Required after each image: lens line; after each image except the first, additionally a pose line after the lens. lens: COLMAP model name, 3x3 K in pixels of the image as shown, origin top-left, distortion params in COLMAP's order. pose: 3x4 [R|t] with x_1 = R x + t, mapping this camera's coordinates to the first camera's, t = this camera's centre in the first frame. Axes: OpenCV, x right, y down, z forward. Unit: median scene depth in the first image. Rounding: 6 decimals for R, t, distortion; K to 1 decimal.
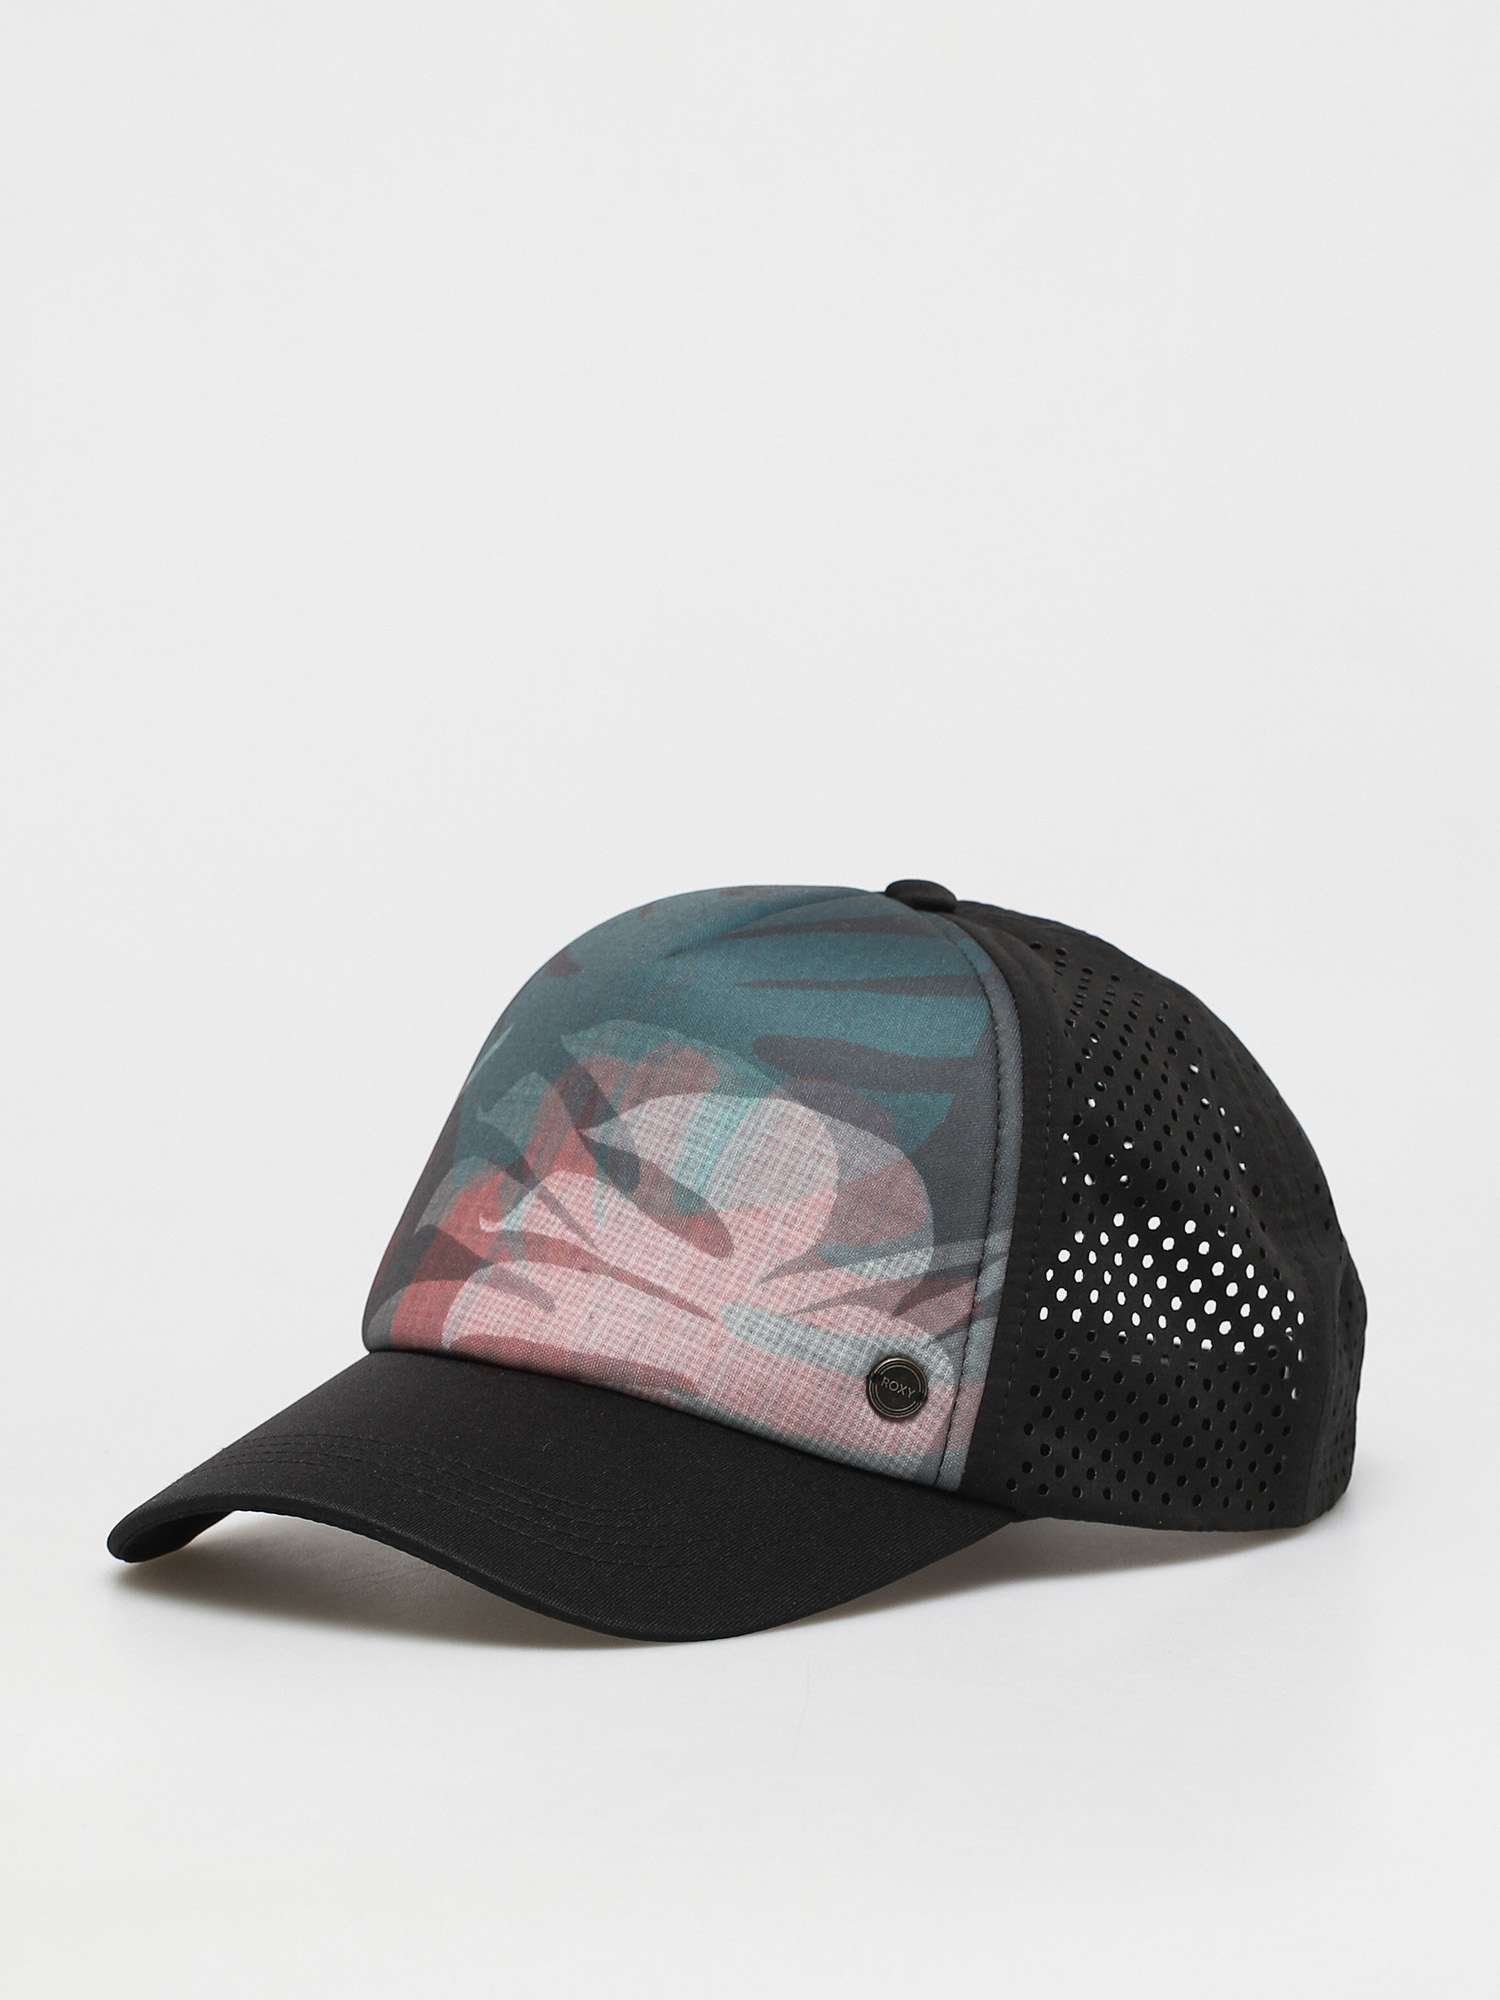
lens RADIAL K [[7510.8, 0, 750.7], [0, 7510.8, 999.2], [0, 0, 1]] dist [0.178837, 0.000000]
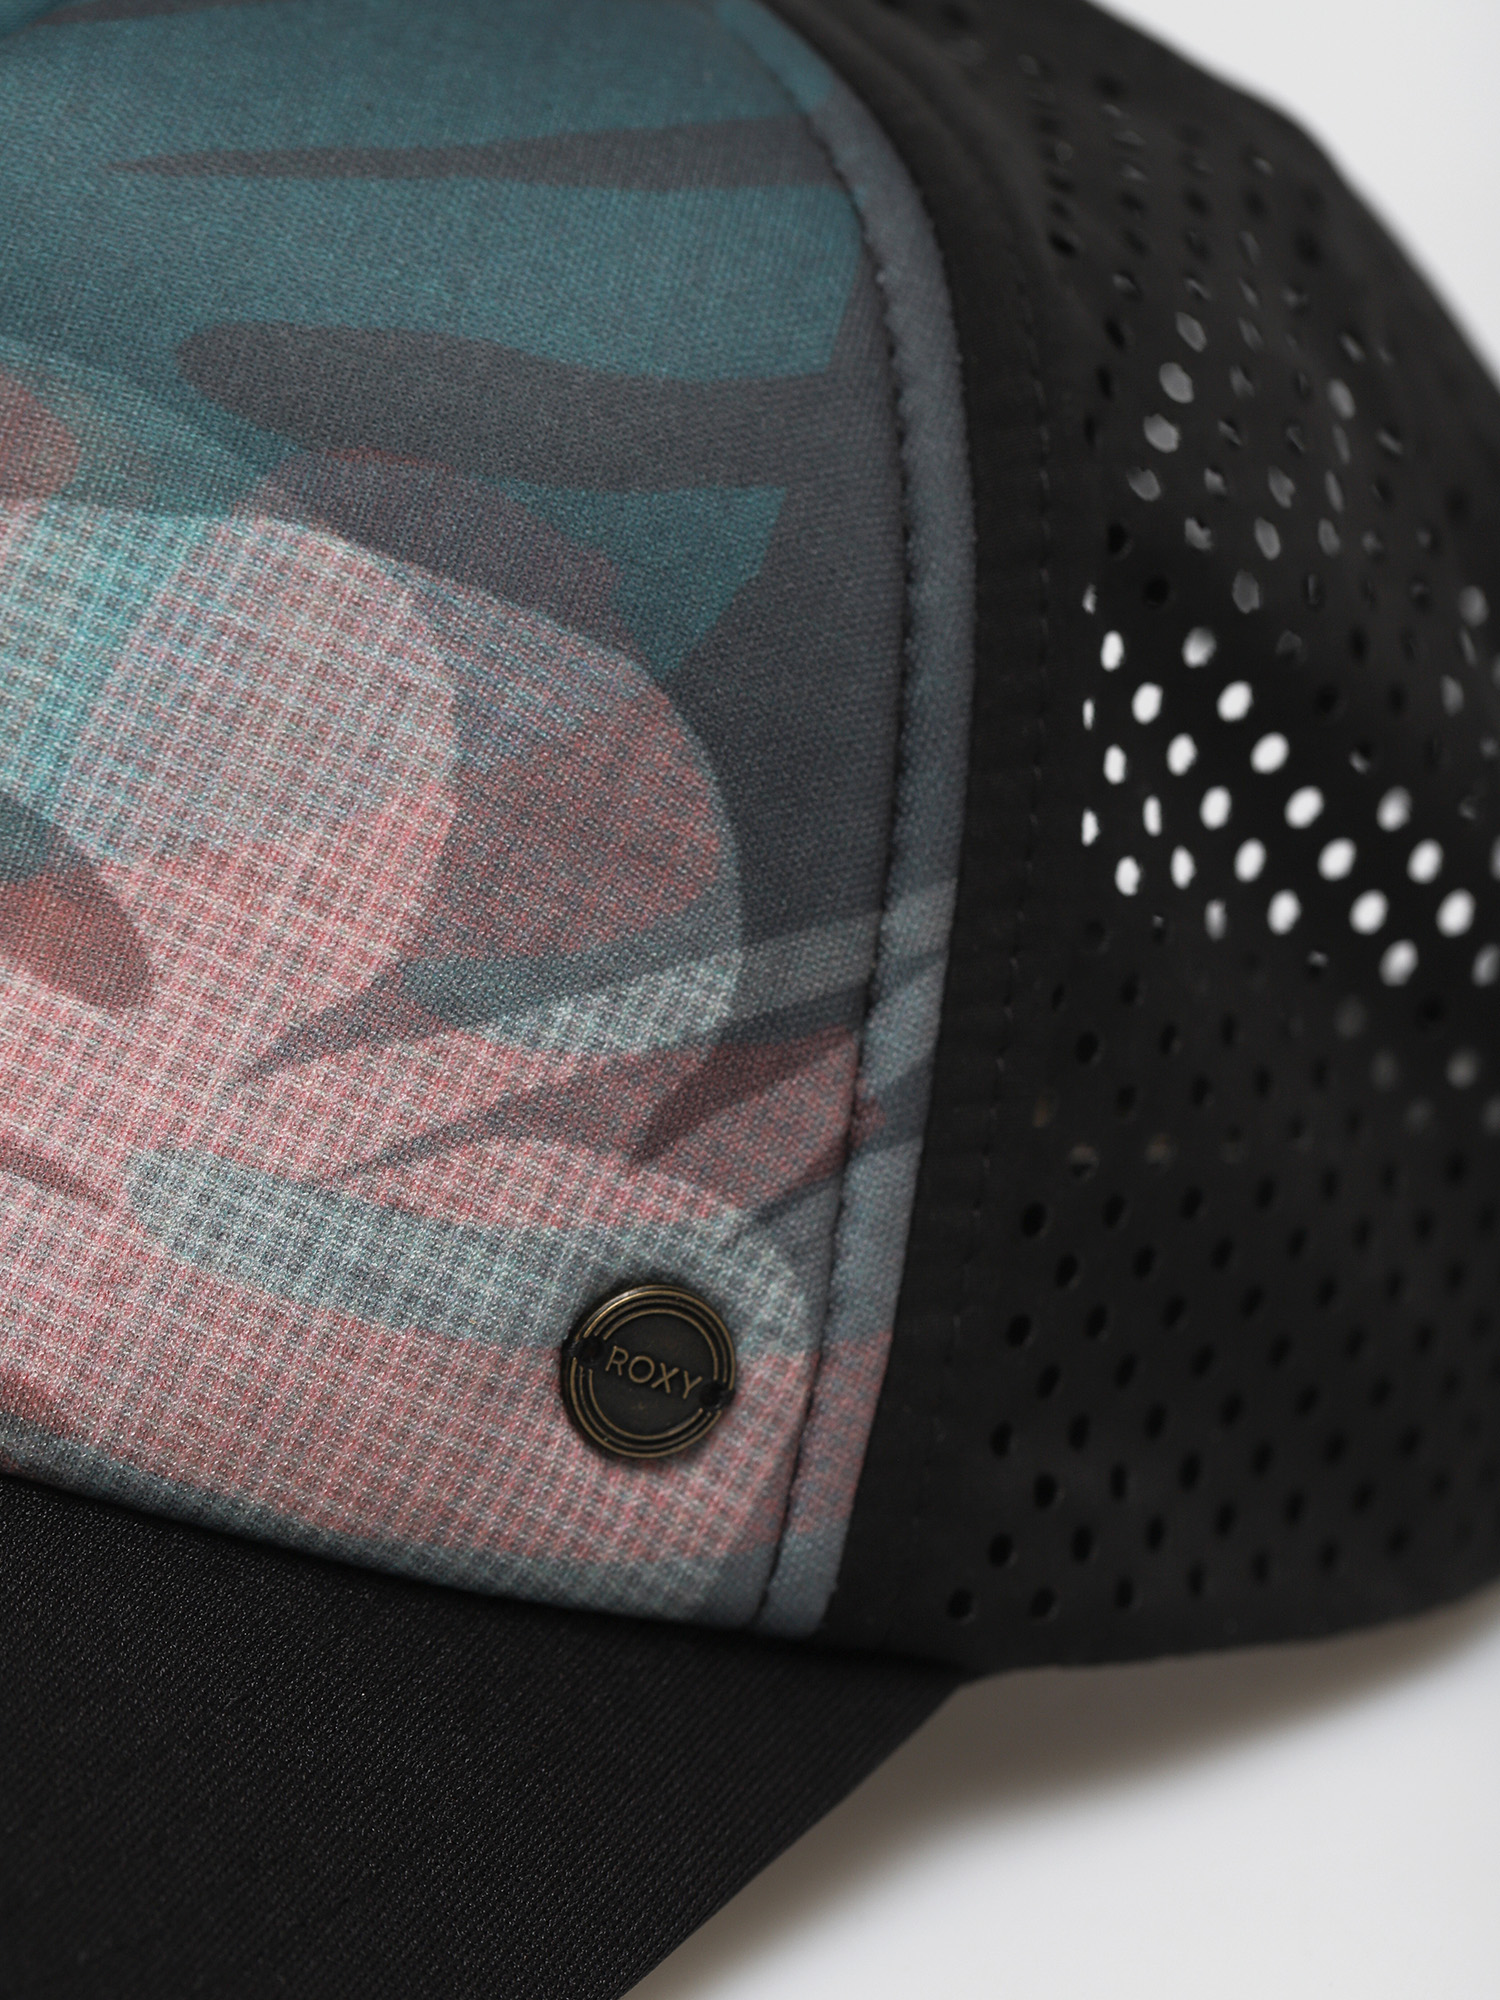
lens RADIAL K [[7510.8, 0, 751.0], [0, 7510.8, 997.4], [0, 0, 1]] dist [0.178837, 0.000000]
pose [[0.989135, -0.036917, 0.142300, -0.023496], [0.013353, 0.986517, 0.163113, -0.020101], [-0.146403, -0.159441, 0.976291, 0.668501]]
